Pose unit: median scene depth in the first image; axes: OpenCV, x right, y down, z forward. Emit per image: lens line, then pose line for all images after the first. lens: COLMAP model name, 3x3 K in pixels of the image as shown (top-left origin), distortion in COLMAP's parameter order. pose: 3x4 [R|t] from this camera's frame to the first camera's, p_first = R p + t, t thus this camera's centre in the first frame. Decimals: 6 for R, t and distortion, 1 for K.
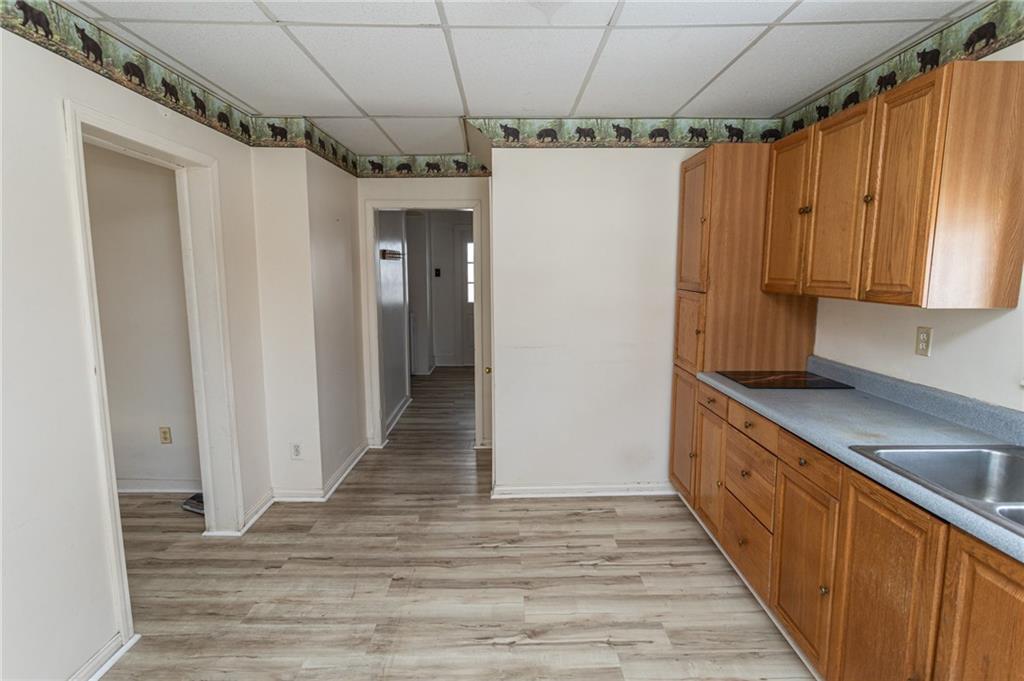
lens RADIAL K [[510.8, 0, 508.0], [0, 510.8, 338.5], [0, 0, 1]] dist [0.001056, 0.000456]
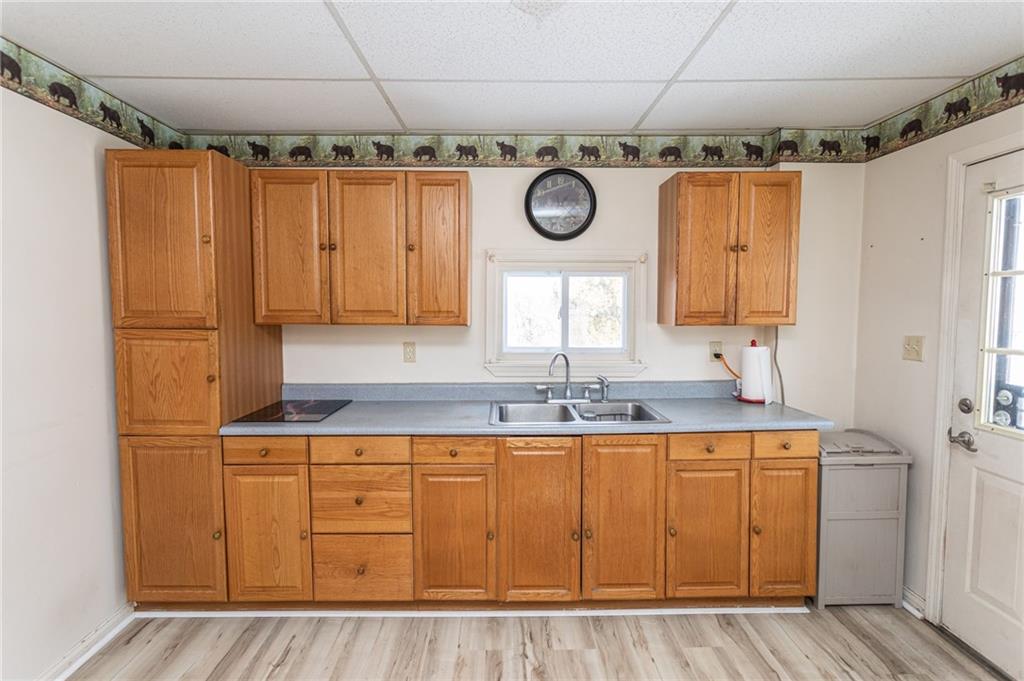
lens RADIAL K [[489.4, 0, 507.9], [0, 489.4, 338.4], [0, 0, 1]] dist [0.000836, 0.000033]
pose [[-0.007716, -0.065059, 0.997852, -0.451378], [0.134753, 0.988712, 0.065505, -0.071706], [-0.990849, 0.134969, 0.001138, 0.619215]]
